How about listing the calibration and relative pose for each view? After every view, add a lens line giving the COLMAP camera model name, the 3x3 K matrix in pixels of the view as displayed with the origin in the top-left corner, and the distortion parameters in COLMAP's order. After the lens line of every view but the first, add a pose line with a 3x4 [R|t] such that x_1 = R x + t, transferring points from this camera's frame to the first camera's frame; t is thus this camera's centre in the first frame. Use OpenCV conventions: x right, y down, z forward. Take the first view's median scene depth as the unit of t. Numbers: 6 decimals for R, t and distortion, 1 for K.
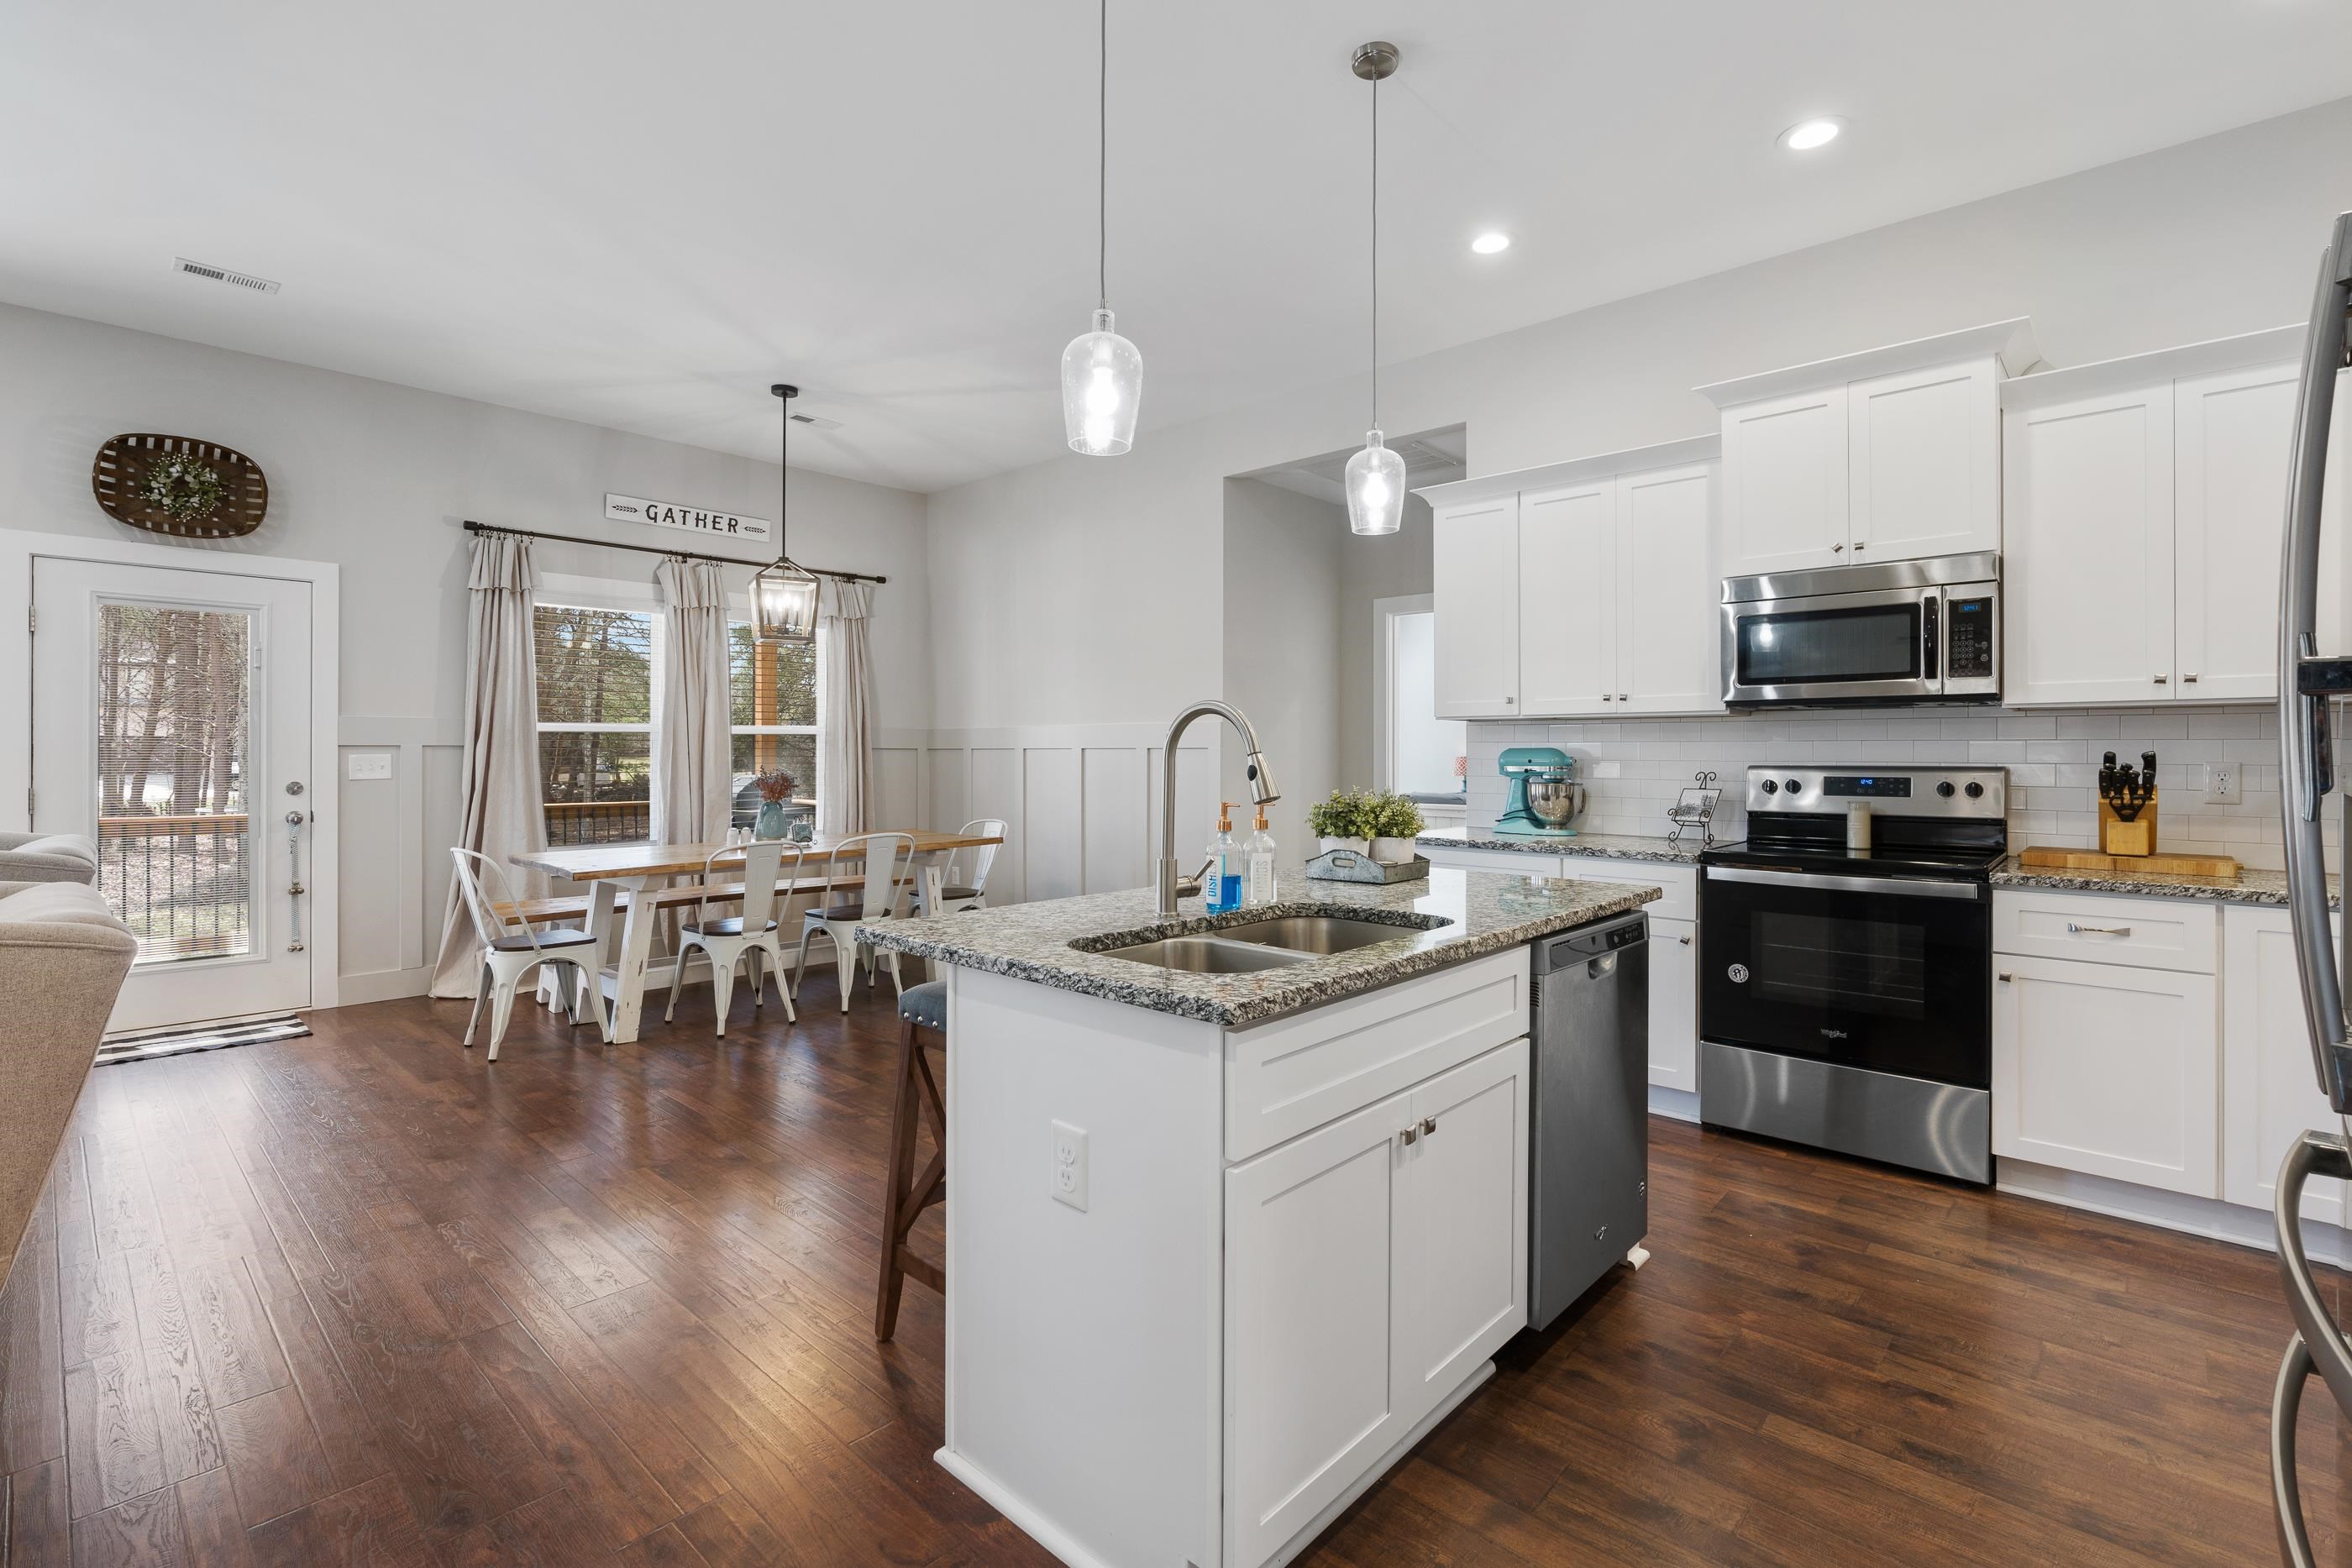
lens RADIAL K [[1062.8, 0, 1165.8], [0, 1062.8, 758.7], [0, 0, 1]] dist [-0.008263, 0.000901]
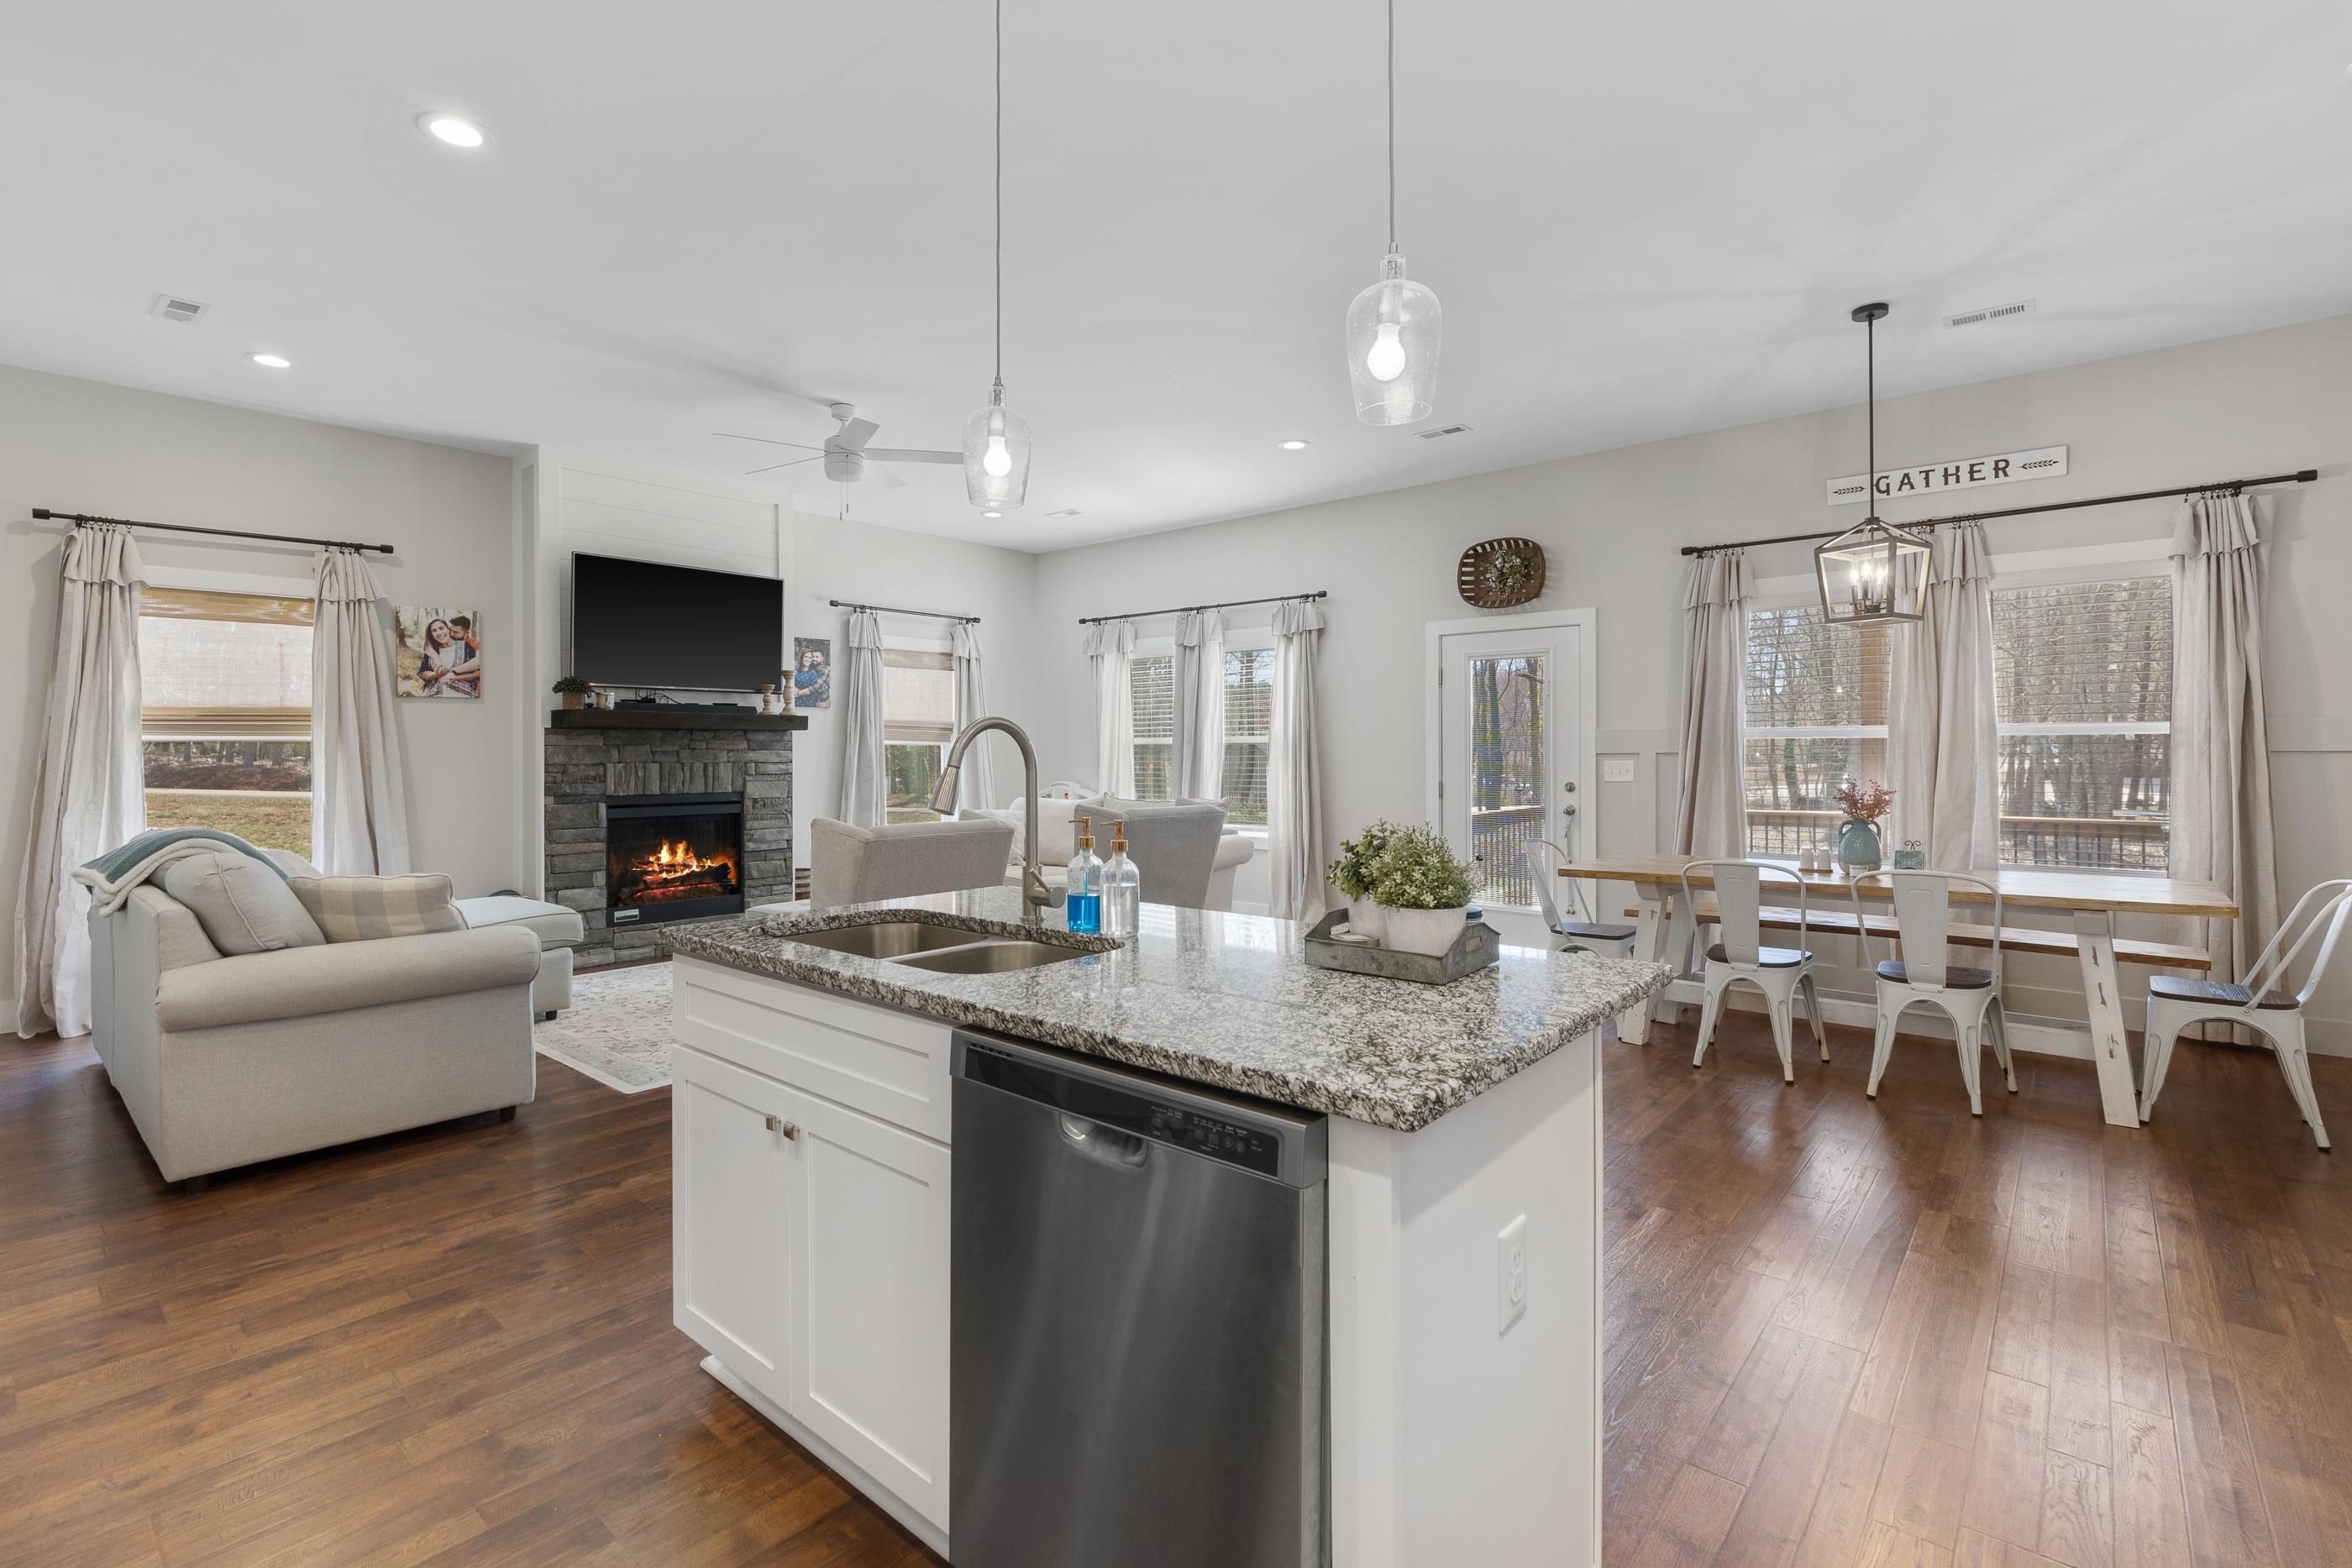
lens RADIAL K [[1068.4, 0, 1171.8], [0, 1068.4, 744.8], [0, 0, 1]] dist [-0.016128, 0.004970]
pose [[0.037767, -0.012871, -0.999204, 0.510046], [-0.002470, 0.999913, -0.012973, -0.005707], [0.999284, 0.002958, 0.037732, 0.524278]]
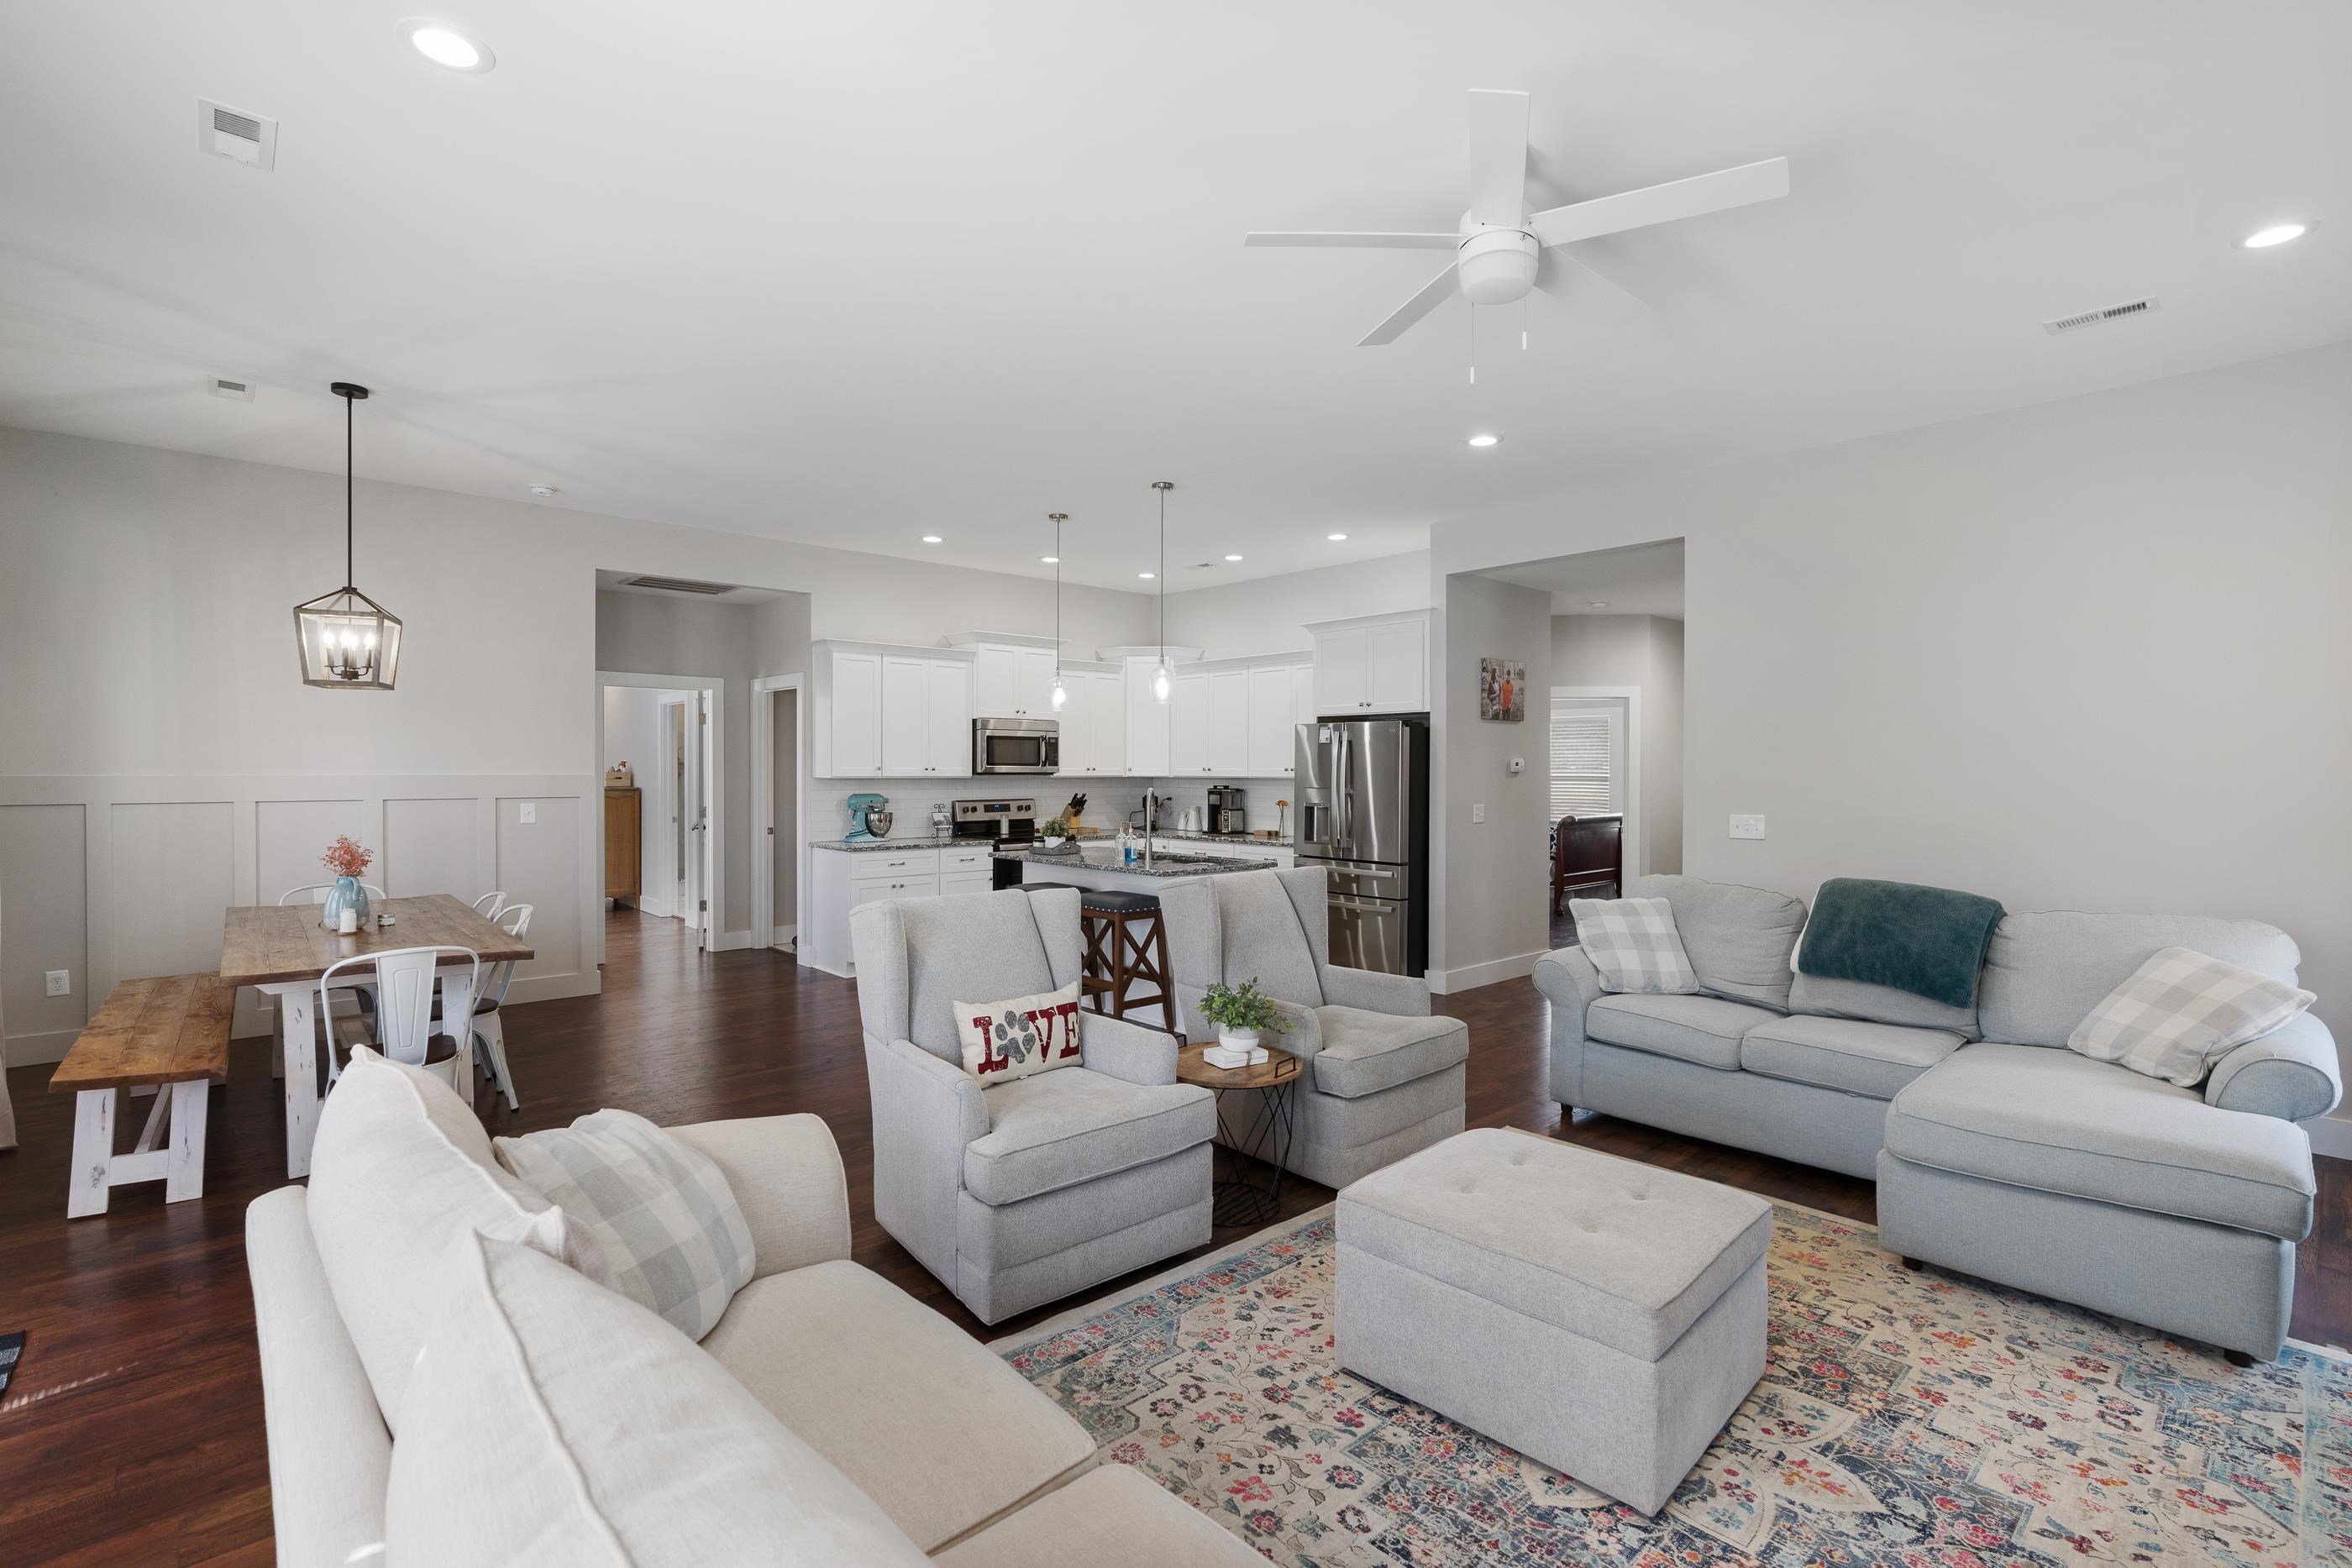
lens RADIAL K [[1066.7, 0, 1170.1], [0, 1066.7, 771.3], [0, 0, 1]] dist [-0.004217, 0.000153]
pose [[0.089071, -0.004012, 0.996017, -1.378800], [0.002833, 0.999989, 0.003775, -0.052383], [-0.996021, 0.002485, 0.089081, 0.325180]]
